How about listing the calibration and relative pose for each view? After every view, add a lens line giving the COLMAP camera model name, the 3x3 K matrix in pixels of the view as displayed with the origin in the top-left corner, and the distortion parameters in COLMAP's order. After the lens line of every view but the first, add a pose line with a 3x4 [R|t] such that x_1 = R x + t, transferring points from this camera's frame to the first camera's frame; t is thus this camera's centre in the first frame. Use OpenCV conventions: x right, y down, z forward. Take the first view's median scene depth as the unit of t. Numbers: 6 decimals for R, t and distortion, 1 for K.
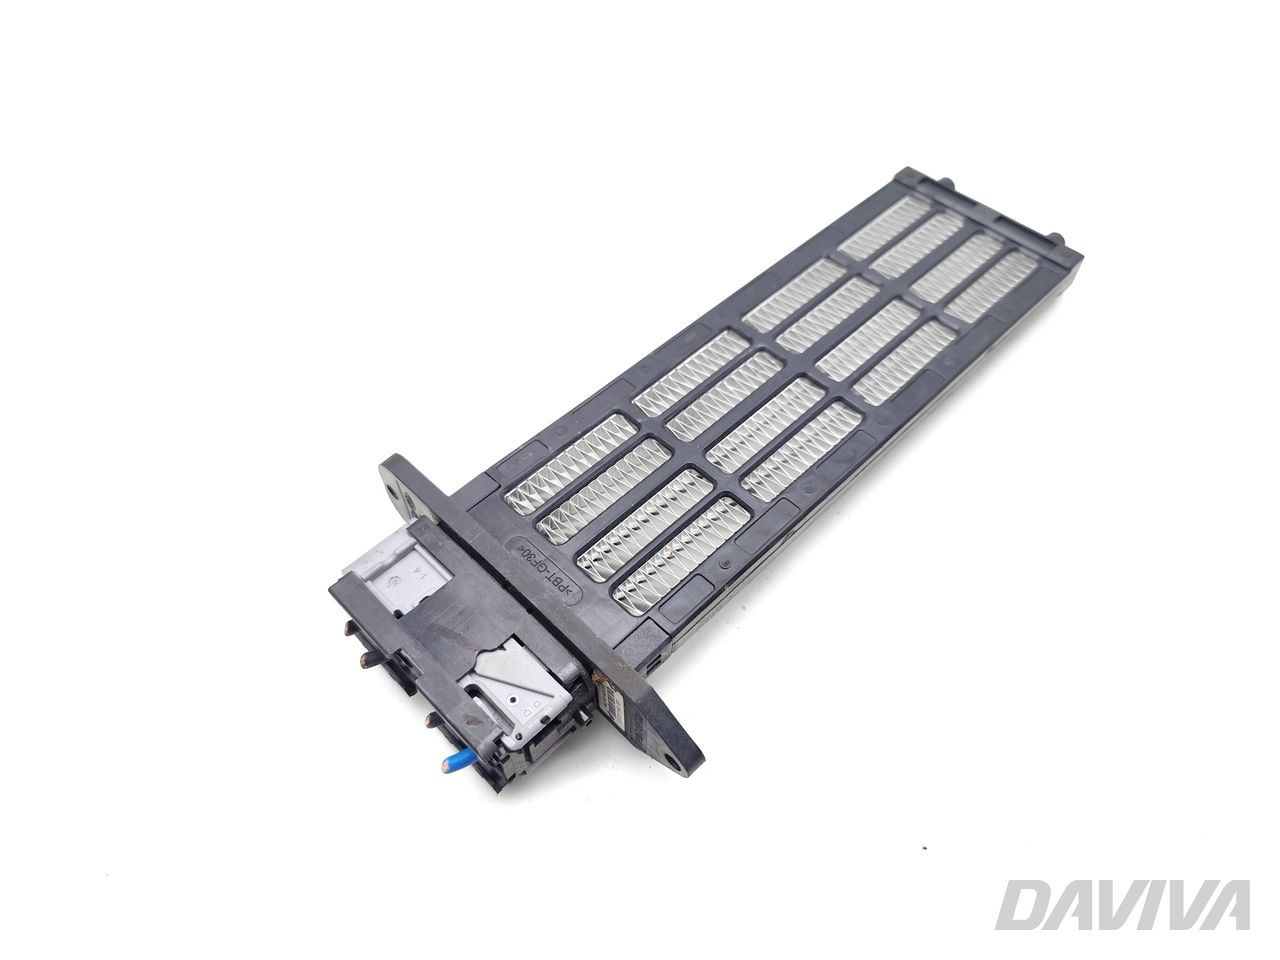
lens RADIAL K [[881.7, 0, 638.0], [0, 881.7, 552.4], [0, 0, 1]] dist [-0.000089, -0.000500]
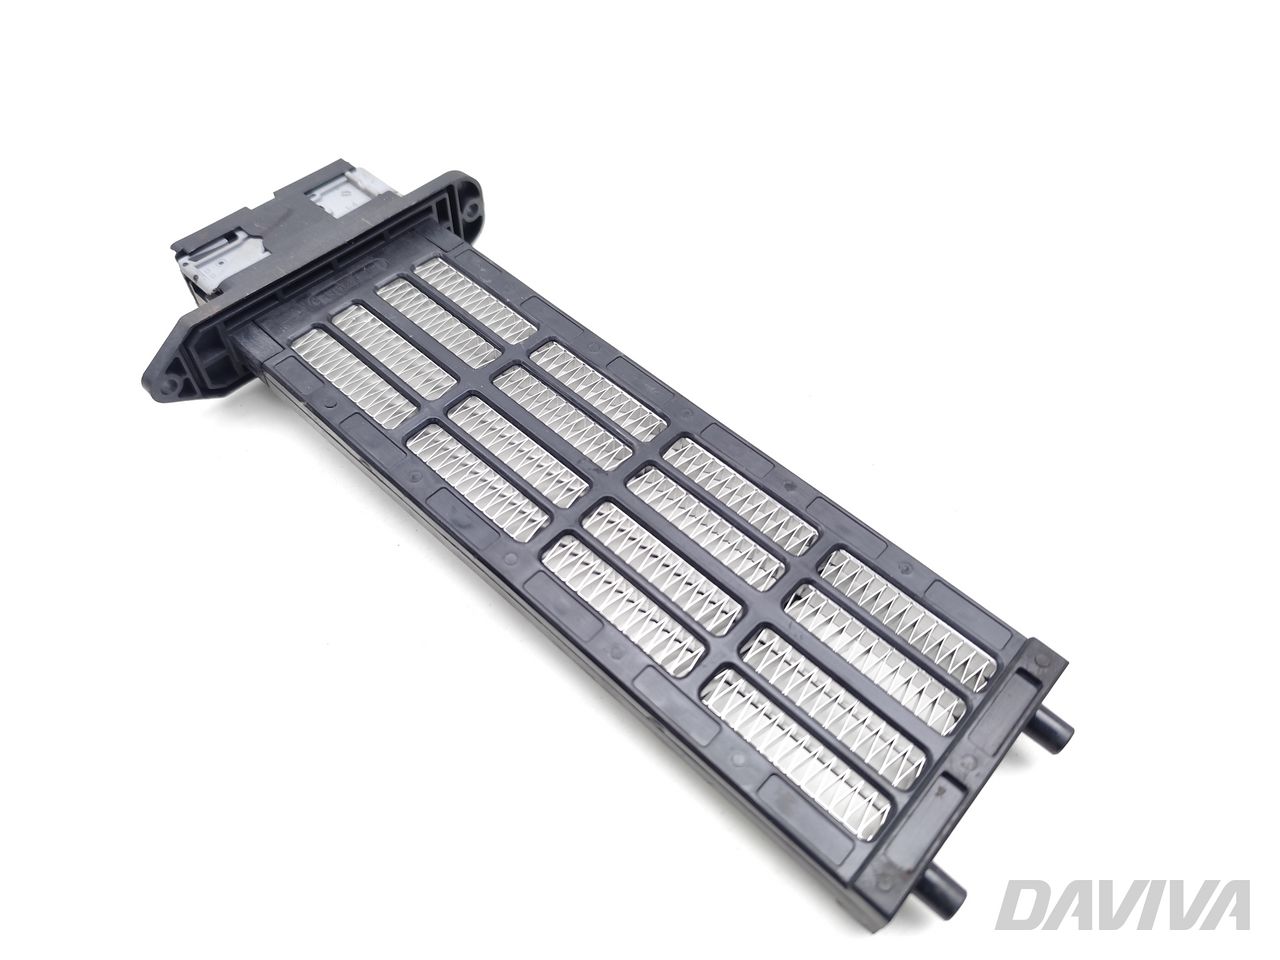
lens RADIAL K [[950.0, 0, 640.0], [0, 950.0, 480.0], [0, 0, 1]] dist [0.038439, 0.000113]
pose [[0.025164, 0.795744, -0.605110, 0.891769], [-0.847268, 0.338232, 0.409556, -0.750327], [0.530569, 0.502384, 0.682720, 0.506775]]
